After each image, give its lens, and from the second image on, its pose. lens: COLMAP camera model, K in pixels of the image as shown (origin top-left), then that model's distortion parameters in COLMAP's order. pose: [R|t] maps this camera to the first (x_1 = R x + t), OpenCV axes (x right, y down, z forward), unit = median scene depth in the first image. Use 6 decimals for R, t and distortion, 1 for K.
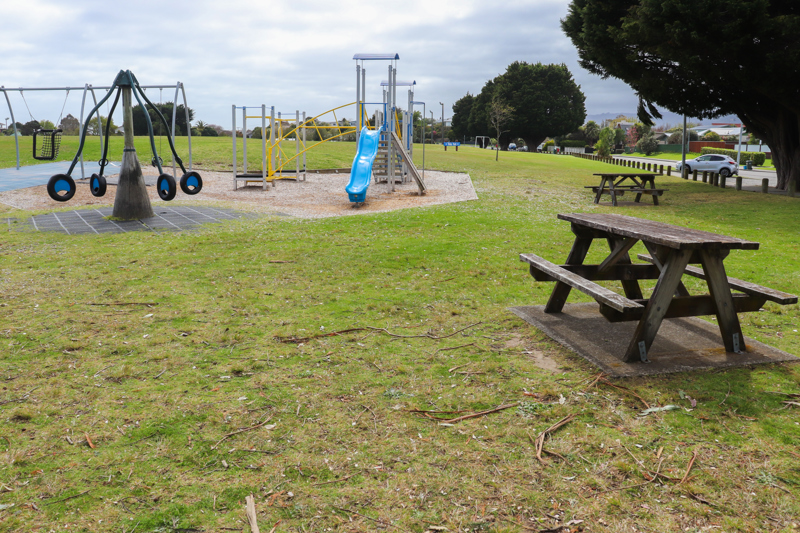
lens RADIAL K [[697.1, 0, 400.0], [0, 697.1, 266.5], [0, 0, 1]] dist [-0.181494, 0.185755]
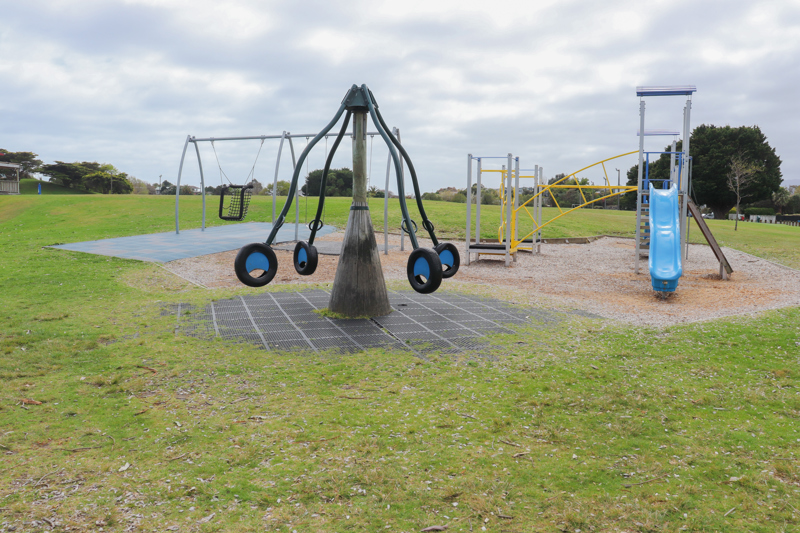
lens RADIAL K [[697.1, 0, 400.0], [0, 697.1, 266.5], [0, 0, 1]] dist [-0.181494, 0.185755]
pose [[0.970775, 0.024229, -0.238767, -0.129607], [-0.046407, 0.995065, -0.087708, -0.038547], [0.235463, 0.096225, 0.967108, 0.240421]]
